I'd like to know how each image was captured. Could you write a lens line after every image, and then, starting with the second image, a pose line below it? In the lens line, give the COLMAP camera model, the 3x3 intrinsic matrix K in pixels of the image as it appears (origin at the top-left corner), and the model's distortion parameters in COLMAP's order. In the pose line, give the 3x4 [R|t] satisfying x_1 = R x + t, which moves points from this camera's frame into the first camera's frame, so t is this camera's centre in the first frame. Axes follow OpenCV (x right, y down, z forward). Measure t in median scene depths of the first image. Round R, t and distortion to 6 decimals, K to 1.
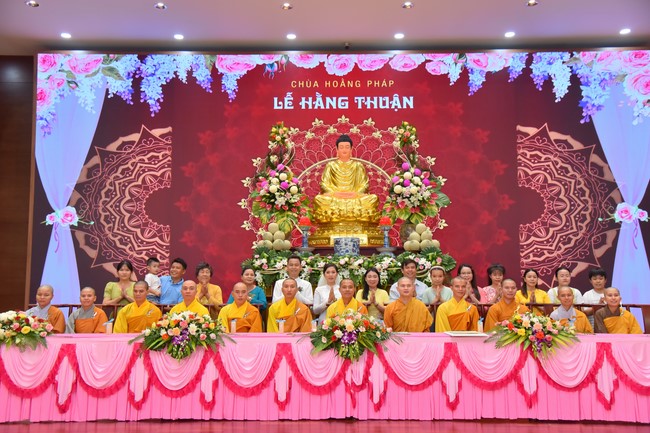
lens RADIAL K [[670.5, 0, 323.2], [0, 670.5, 223.2], [0, 0, 1]] dist [0.085596, 0.000000]
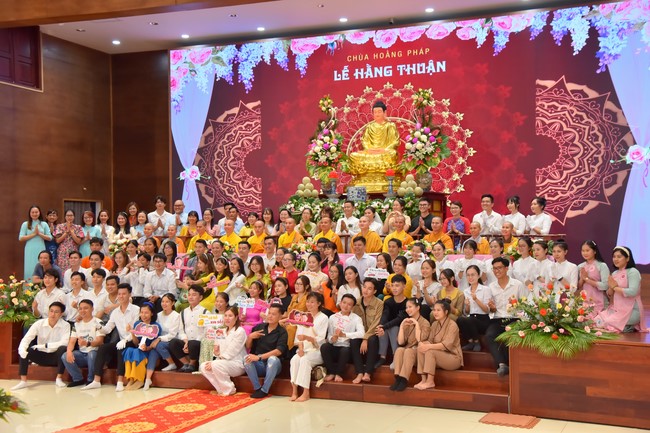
lens RADIAL K [[881.6, 0, 320.5], [0, 881.6, 214.8], [0, 0, 1]] dist [0.234341, 0.000000]
pose [[0.923909, -0.010424, -0.382470, 0.528366], [0.040082, 0.996765, 0.069656, -0.039946], [0.380507, -0.079686, 0.921338, -0.529009]]
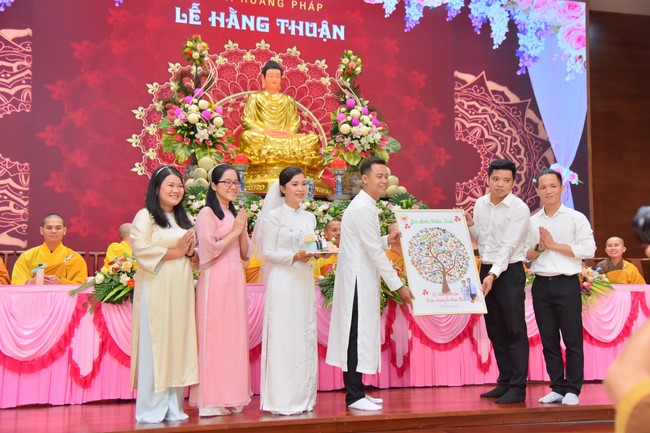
lens RADIAL K [[759.2, 0, 324.0], [0, 759.2, 216.3], [0, 0, 1]] dist [0.146702, 0.000000]
pose [[0.952794, 0.029019, 0.302227, -0.175707], [-0.027605, 0.999579, -0.008950, 0.059928], [-0.302360, 0.000184, 0.953194, 0.096496]]
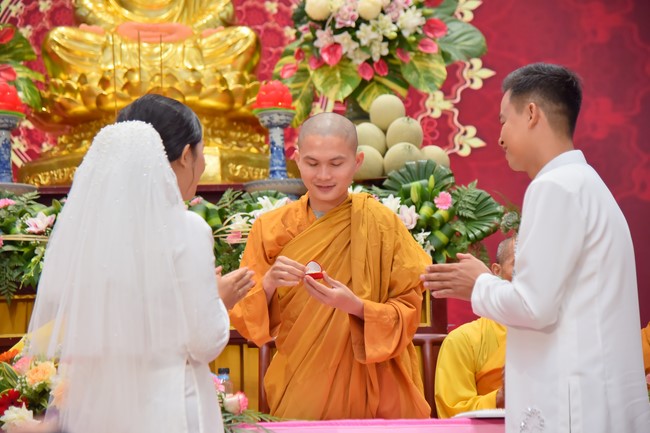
lens RADIAL K [[1589.5, 0, 323.7], [0, 1589.5, 214.3], [0, 0, 1]] dist [0.685455, 0.000000]
pose [[0.998081, -0.010384, 0.061044, 0.060435], [0.013326, 0.998759, -0.047991, 0.072935], [-0.060470, 0.048713, 0.996981, 0.236489]]
